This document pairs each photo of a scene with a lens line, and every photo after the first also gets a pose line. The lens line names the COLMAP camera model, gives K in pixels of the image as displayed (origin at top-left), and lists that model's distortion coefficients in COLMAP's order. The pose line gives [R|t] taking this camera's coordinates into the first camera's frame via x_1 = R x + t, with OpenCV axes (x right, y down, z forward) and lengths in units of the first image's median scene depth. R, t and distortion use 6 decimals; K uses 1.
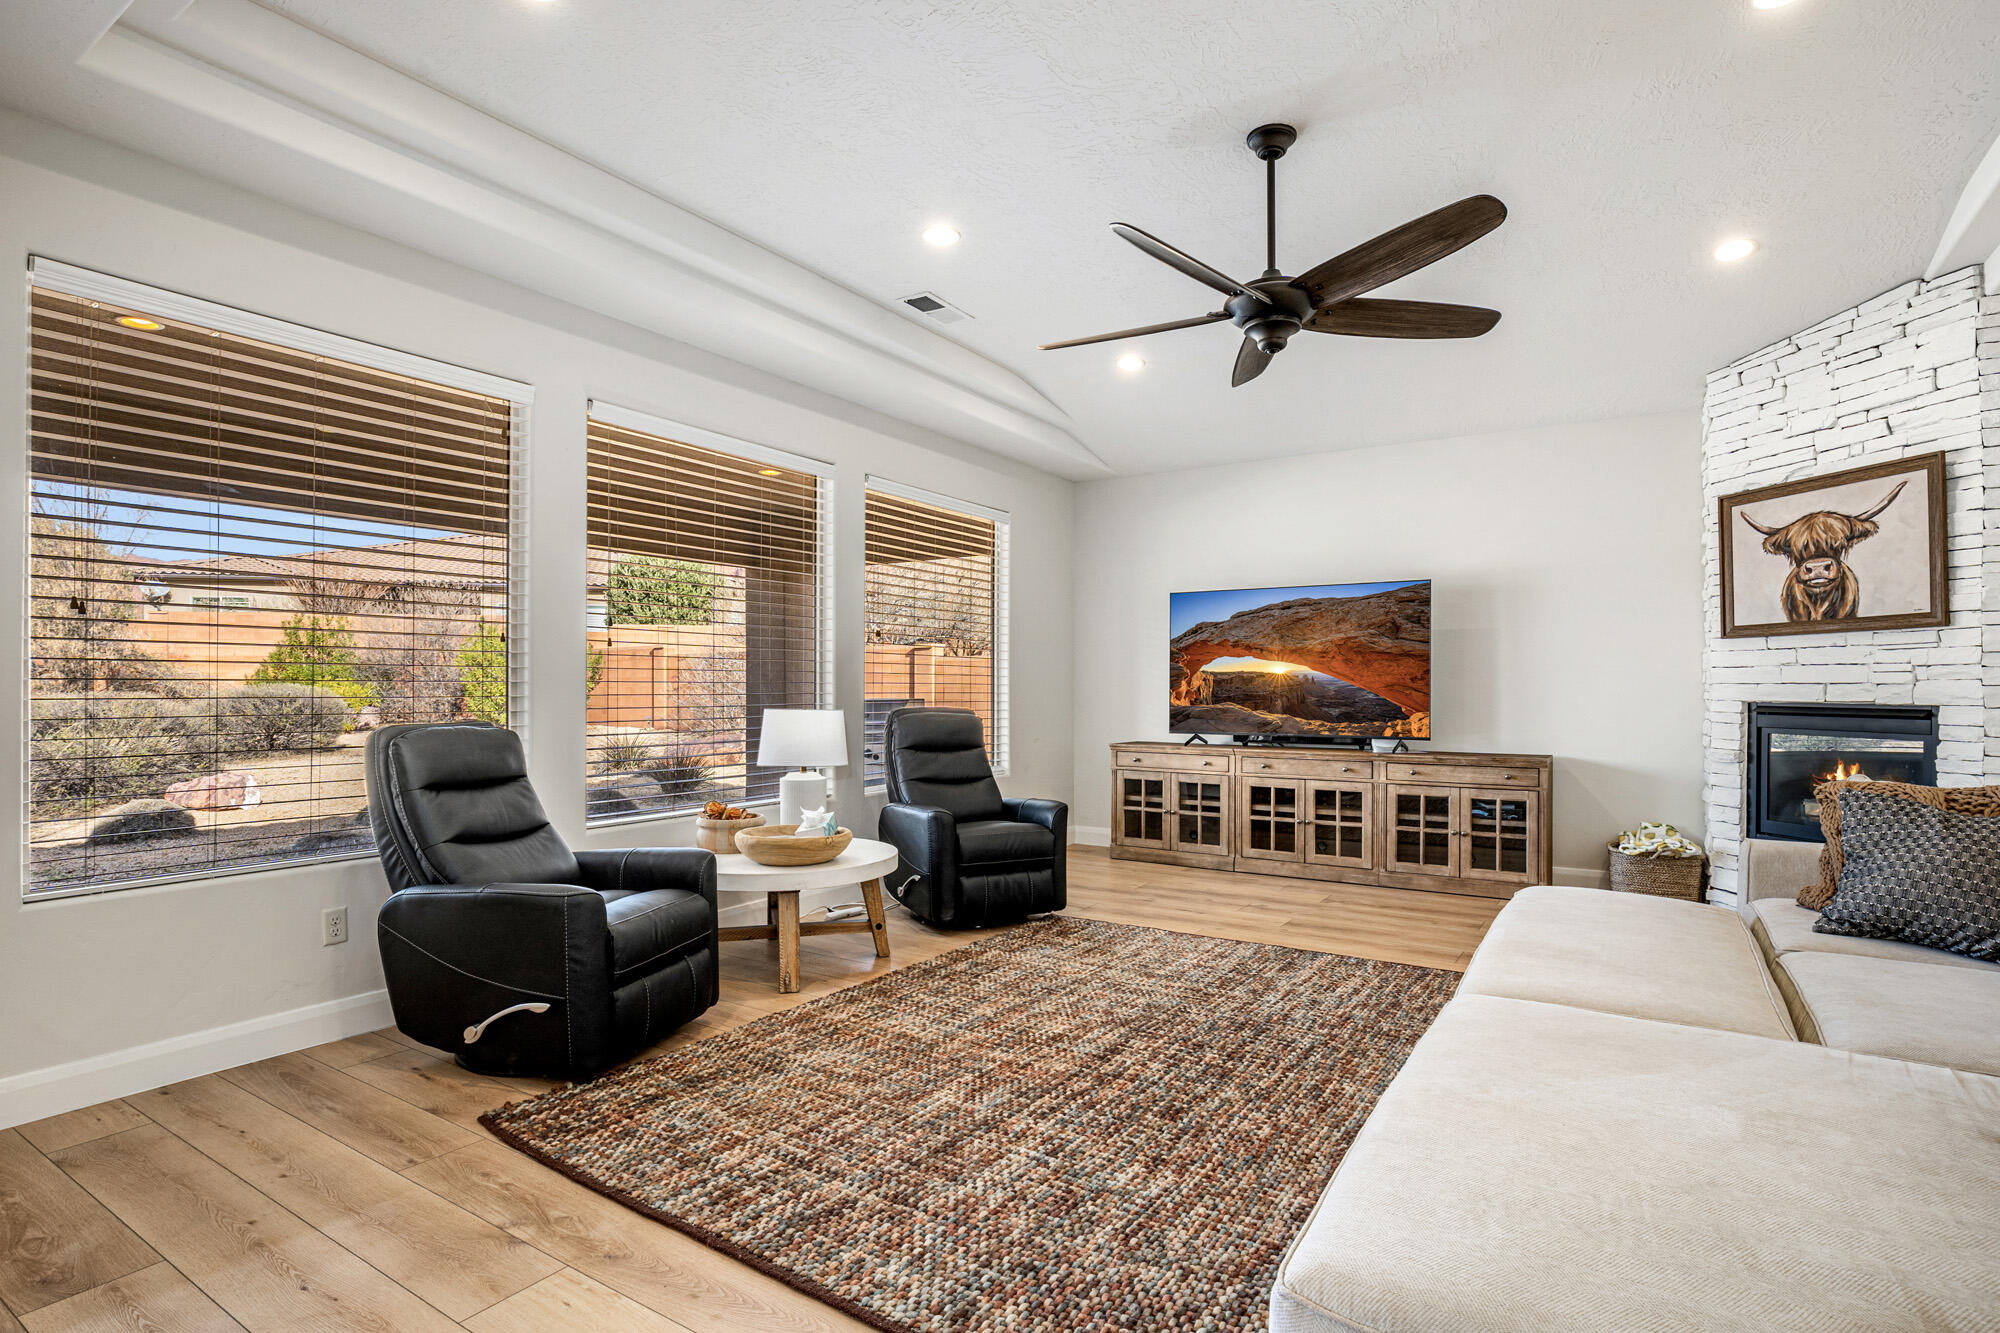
lens RADIAL K [[1013.4, 0, 993.1], [0, 1013.4, 679.8], [0, 0, 1]] dist [-0.021823, 0.001093]
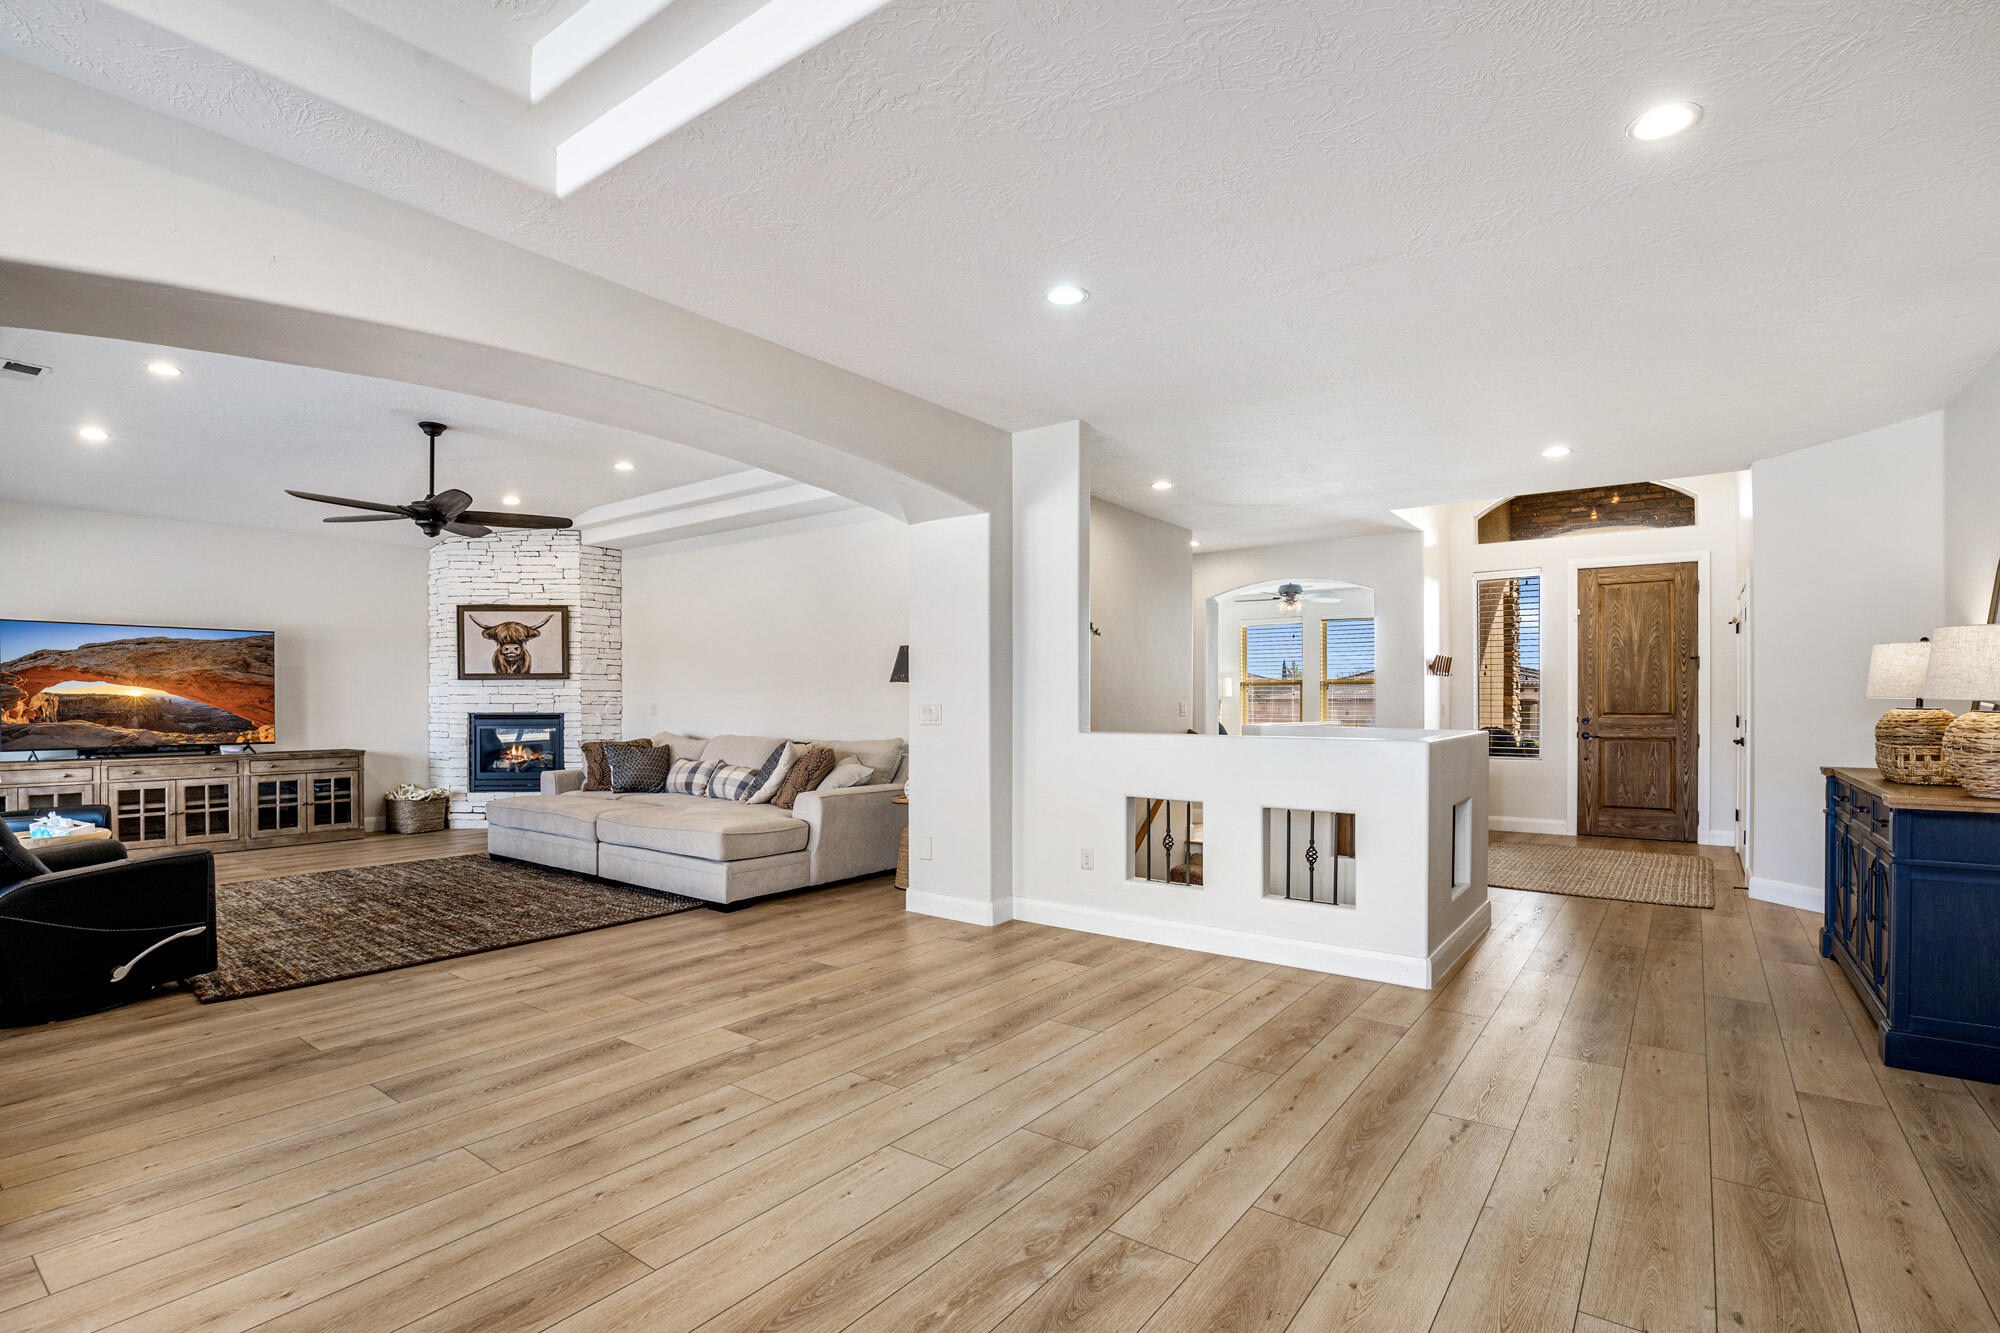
lens RADIAL K [[939.7, 0, 1007.9], [0, 939.7, 711.5], [0, 0, 1]] dist [-0.021126, 0.000260]
pose [[0.060839, -0.013500, 0.998056, -1.052971], [-0.003855, 0.999898, 0.013760, -0.010404], [-0.998140, -0.004685, 0.060781, -0.159633]]
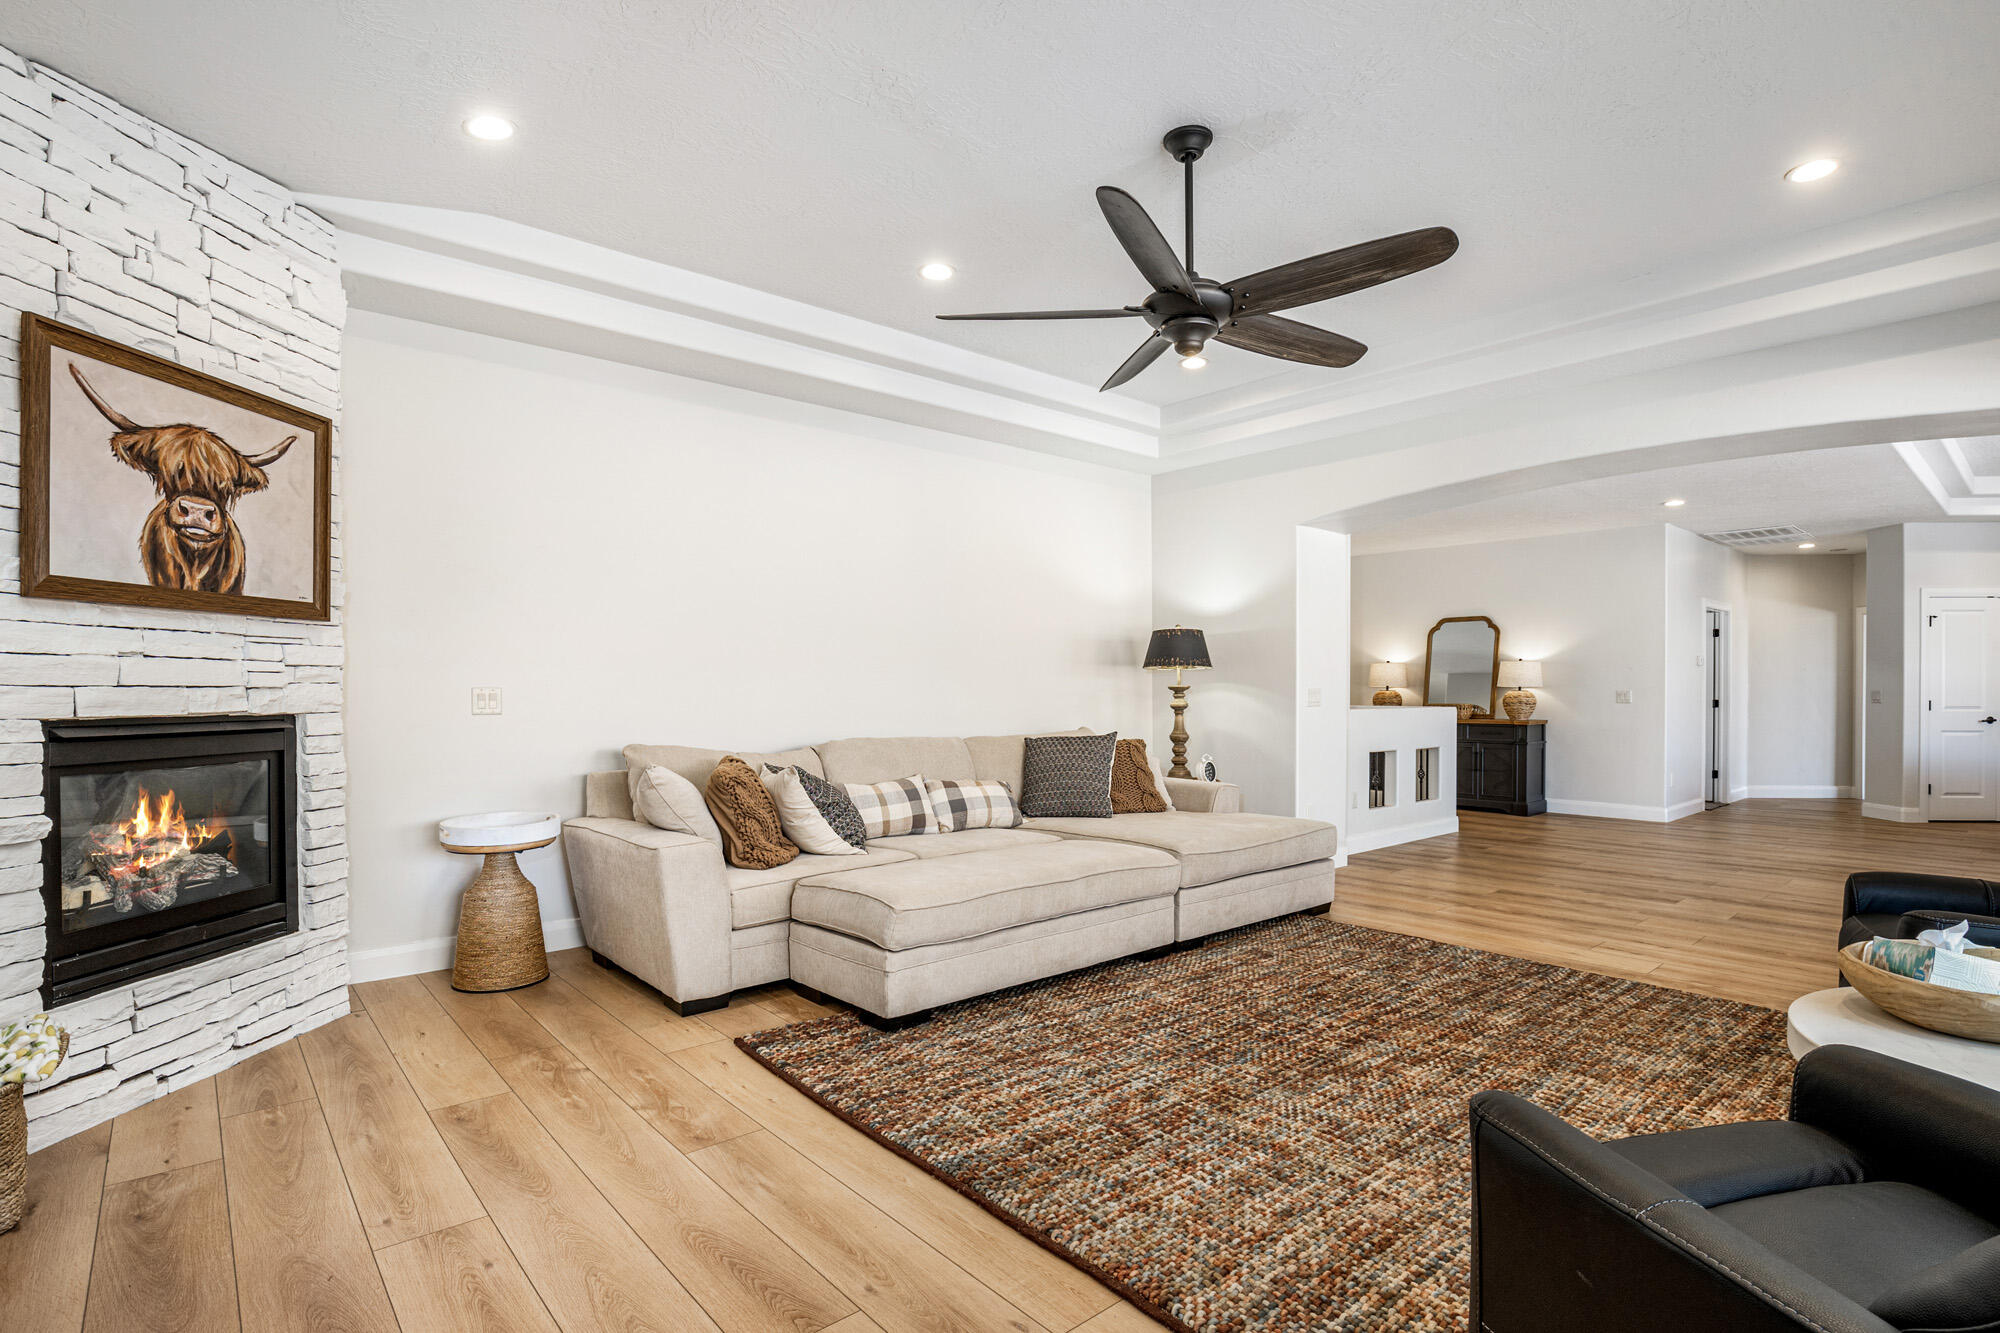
lens RADIAL K [[952.3, 0, 1011.9], [0, 952.3, 684.5], [0, 0, 1]] dist [-0.018013, 0.002298]
pose [[-0.962655, -0.001611, 0.270727, 0.137400], [-0.004485, 0.999940, -0.009999, 0.005809], [-0.270695, -0.010840, -0.962604, 1.422407]]
